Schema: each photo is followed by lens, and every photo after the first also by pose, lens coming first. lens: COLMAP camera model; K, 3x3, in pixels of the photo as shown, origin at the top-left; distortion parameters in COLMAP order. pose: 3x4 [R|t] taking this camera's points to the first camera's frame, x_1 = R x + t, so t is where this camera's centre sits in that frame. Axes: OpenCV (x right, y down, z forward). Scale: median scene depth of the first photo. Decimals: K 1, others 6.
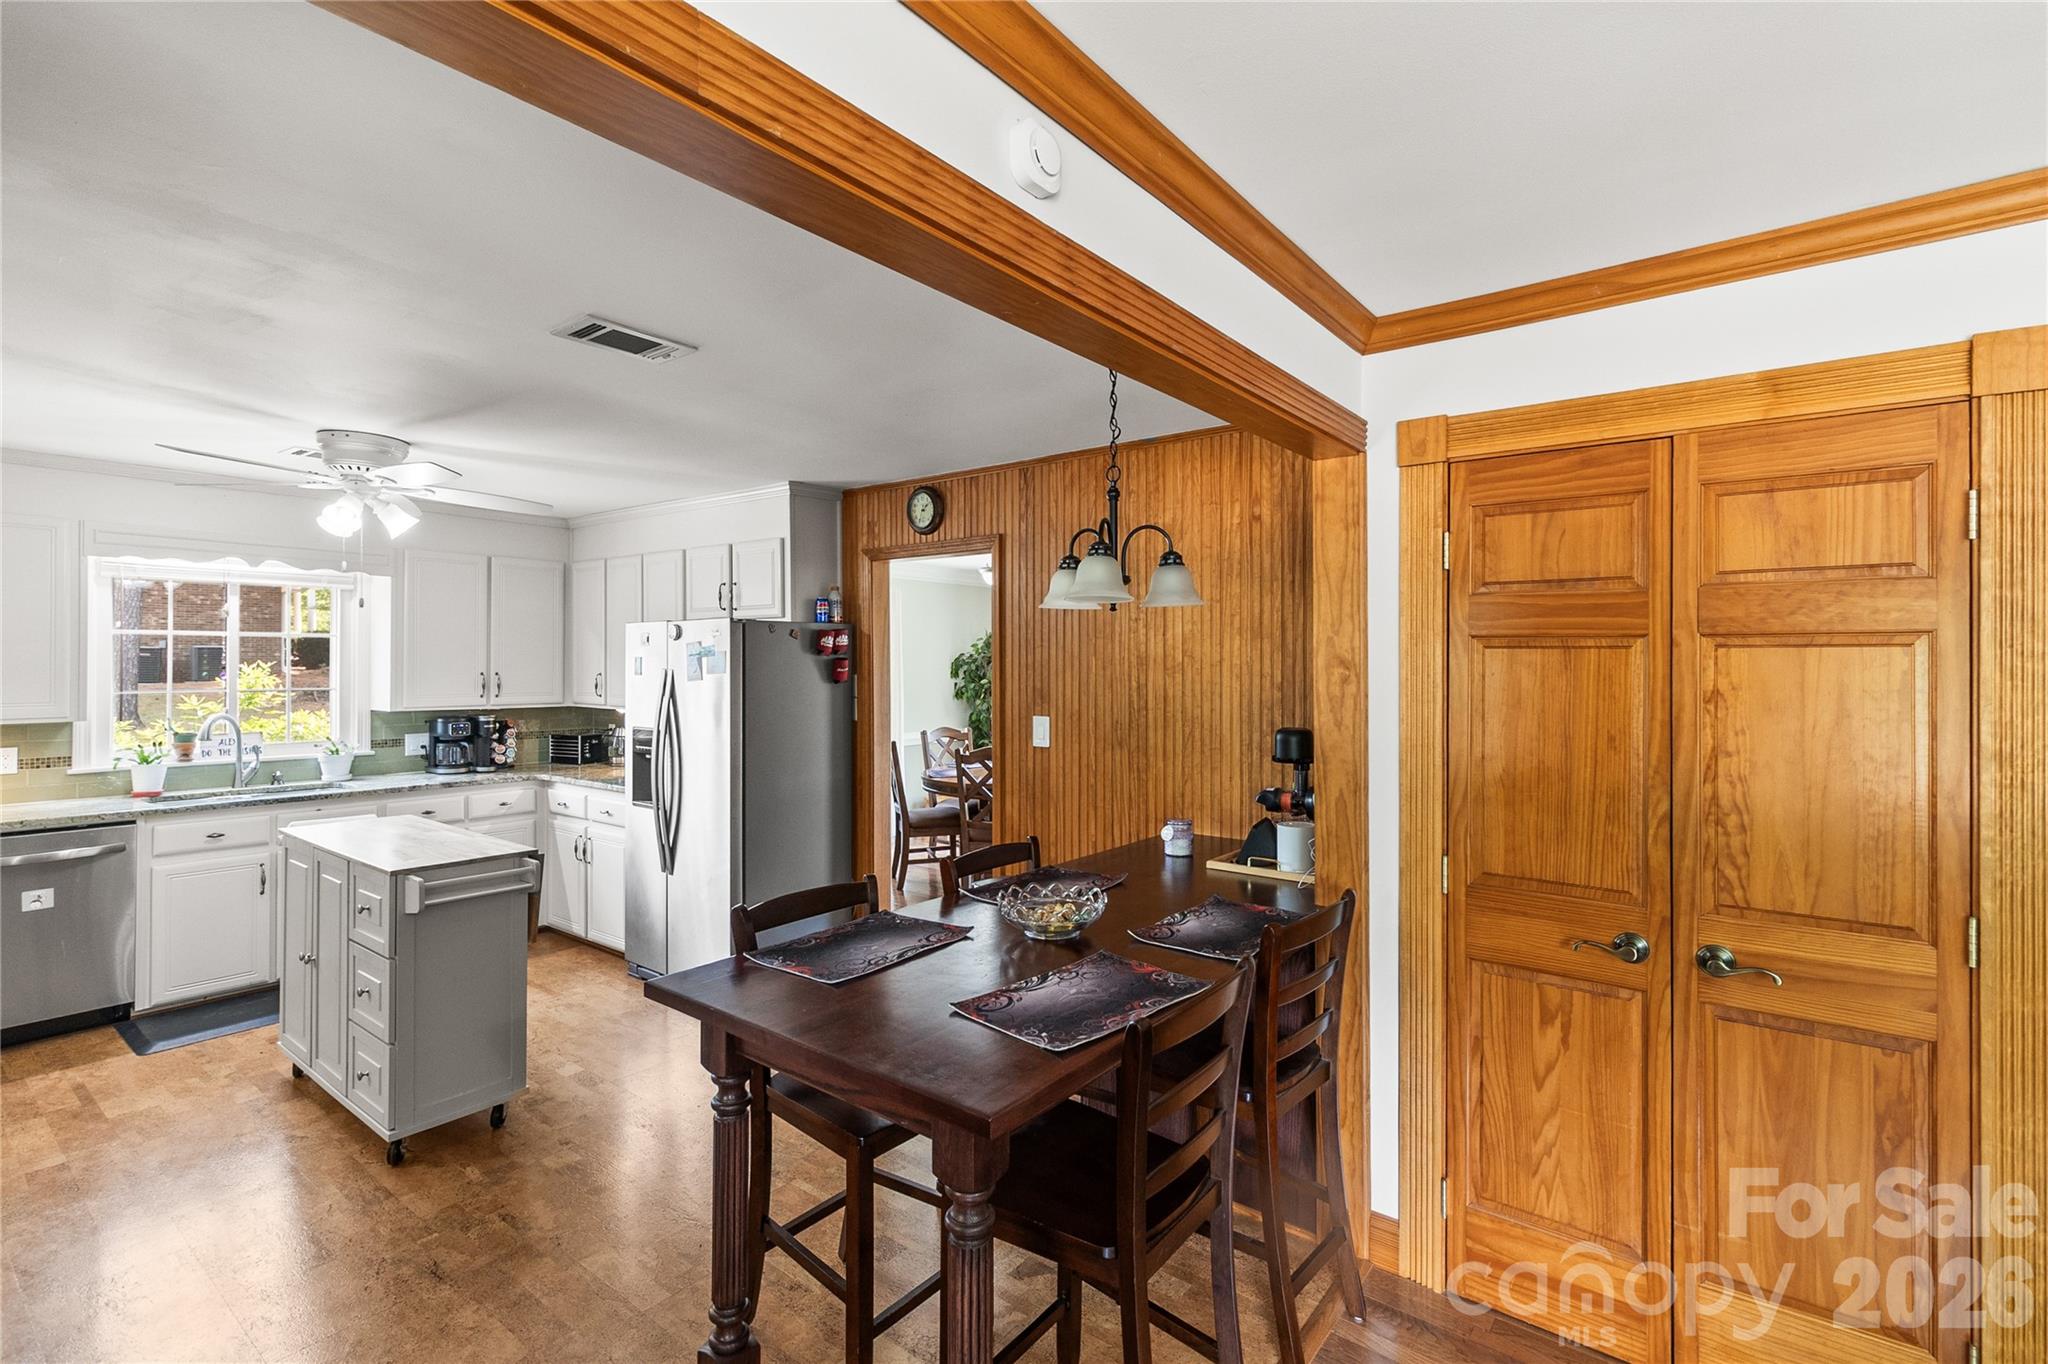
lens RADIAL K [[940.9, 0, 1037.5], [0, 940.9, 658.3], [0, 0, 1]] dist [0.000896, 0.000033]
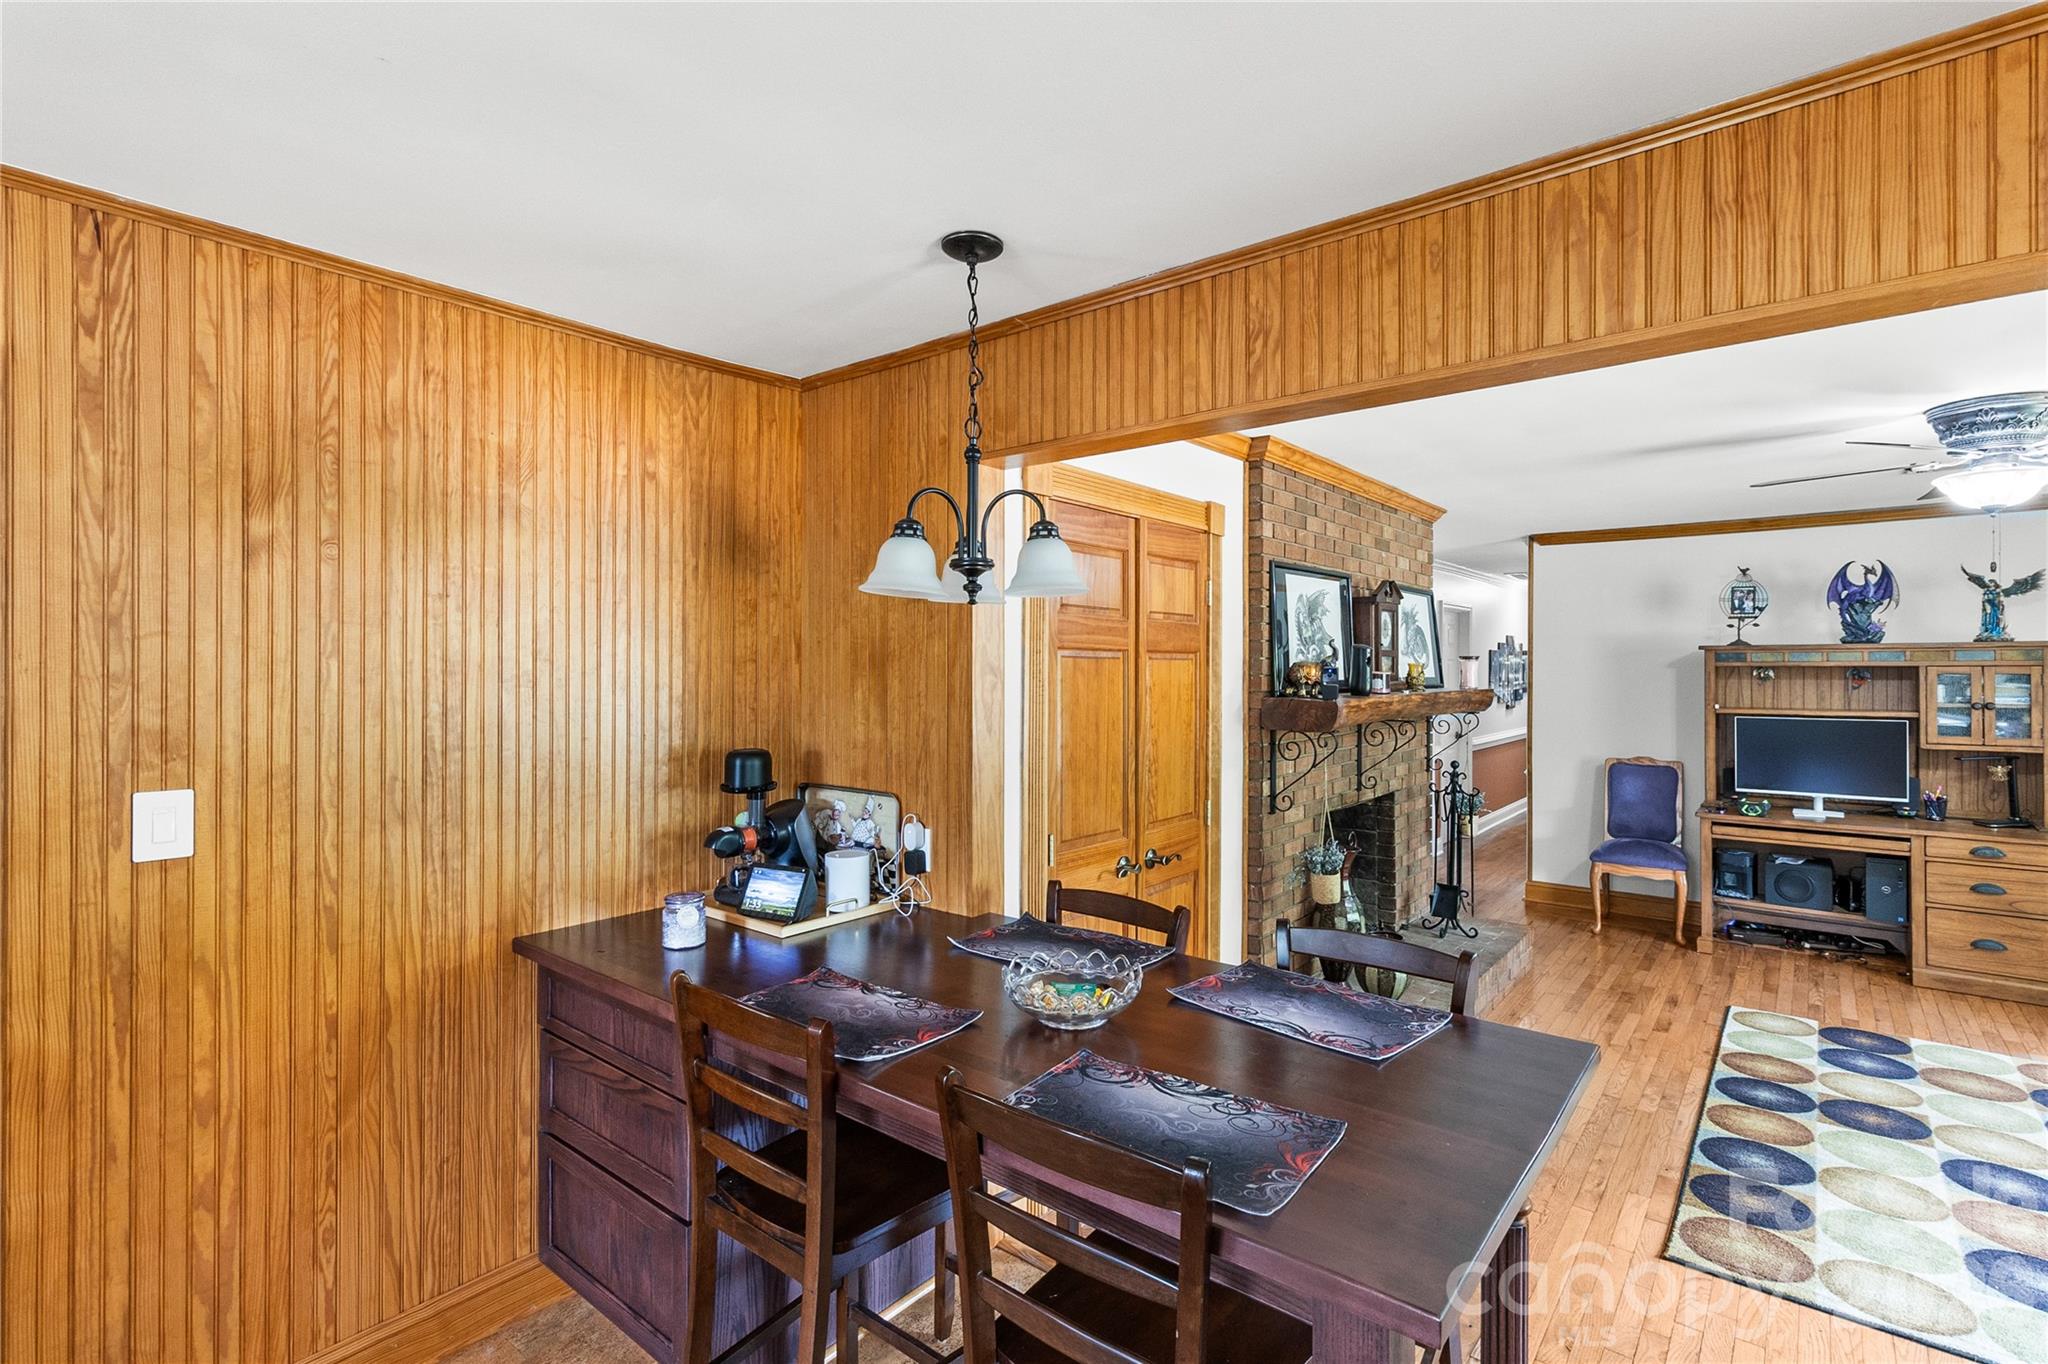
lens RADIAL K [[961.0, 0, 1040.2], [0, 961.0, 670.0], [0, 0, 1]] dist [0.001371, 0.001327]
pose [[0.023445, -0.002555, 0.999722, -0.520603], [-0.004169, 0.999988, 0.002653, 0.001438], [-0.999716, -0.004230, 0.023434, 0.673490]]
